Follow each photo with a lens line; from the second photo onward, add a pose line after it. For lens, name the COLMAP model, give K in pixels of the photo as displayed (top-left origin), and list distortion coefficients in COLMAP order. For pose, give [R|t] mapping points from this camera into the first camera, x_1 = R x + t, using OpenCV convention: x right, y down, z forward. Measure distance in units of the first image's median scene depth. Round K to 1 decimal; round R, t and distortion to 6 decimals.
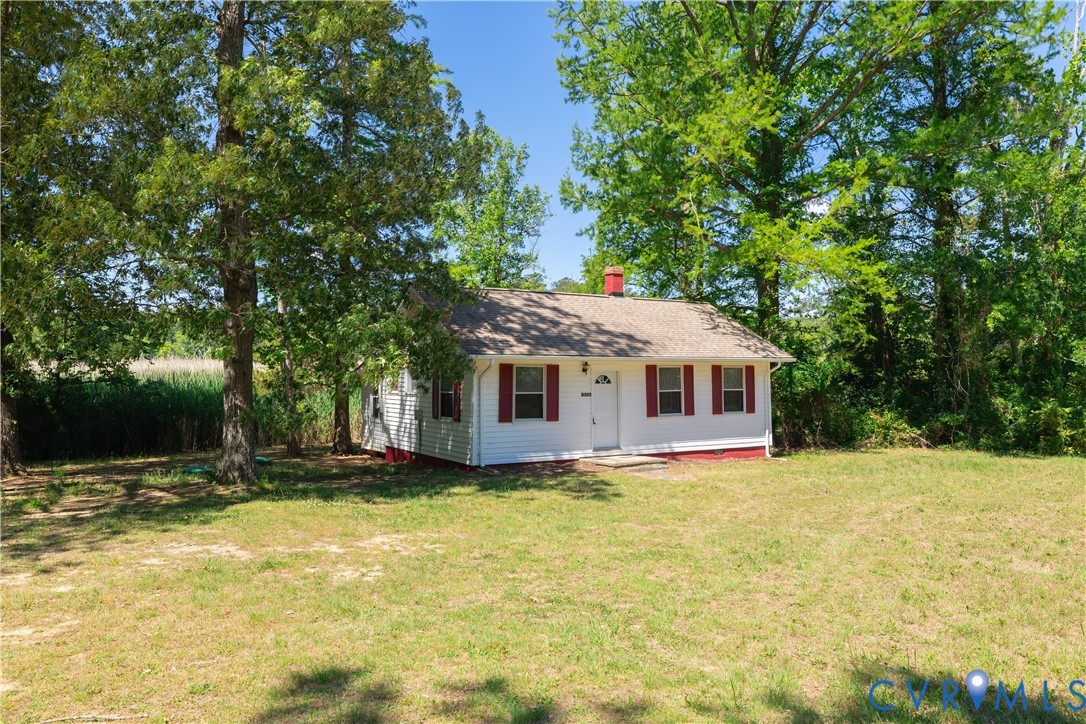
lens RADIAL K [[800.8, 0, 543.0], [0, 800.8, 362.0], [0, 0, 1]] dist [-0.000970, -0.001504]
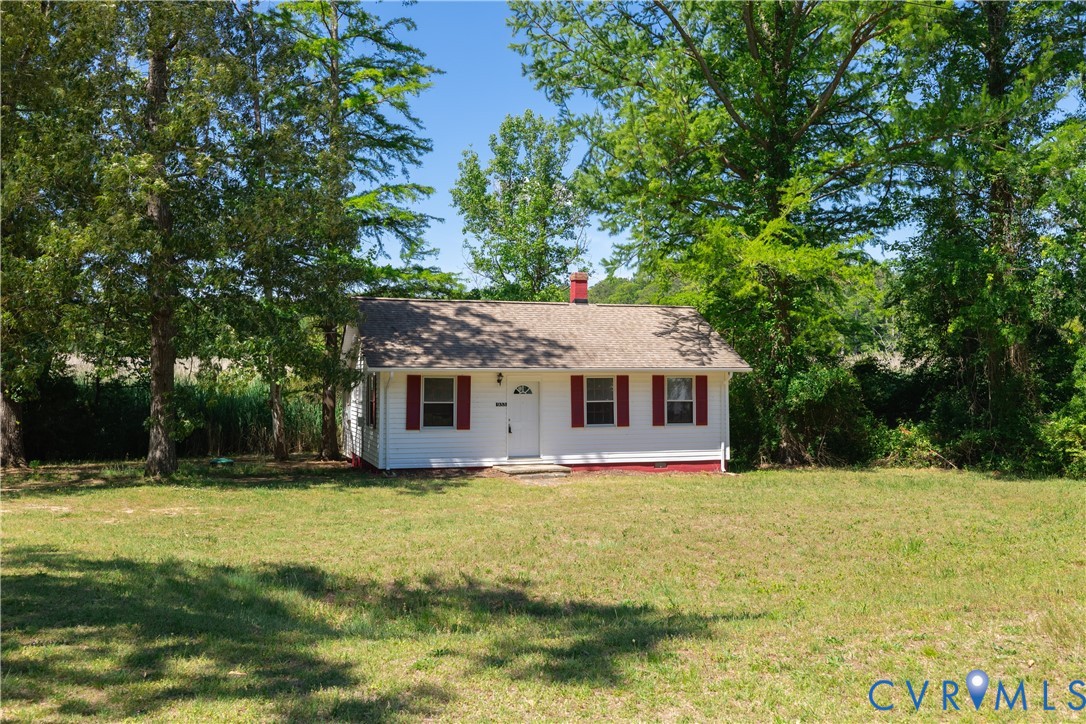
lens RADIAL K [[1059.3, 0, 543.1], [0, 1059.3, 362.5], [0, 0, 1]] dist [0.003641, 0.006337]
pose [[0.972692, 0.001974, -0.232092, 0.384419], [-0.000512, 0.999980, 0.006362, -0.020271], [0.232100, -0.006070, 0.972673, -0.290837]]
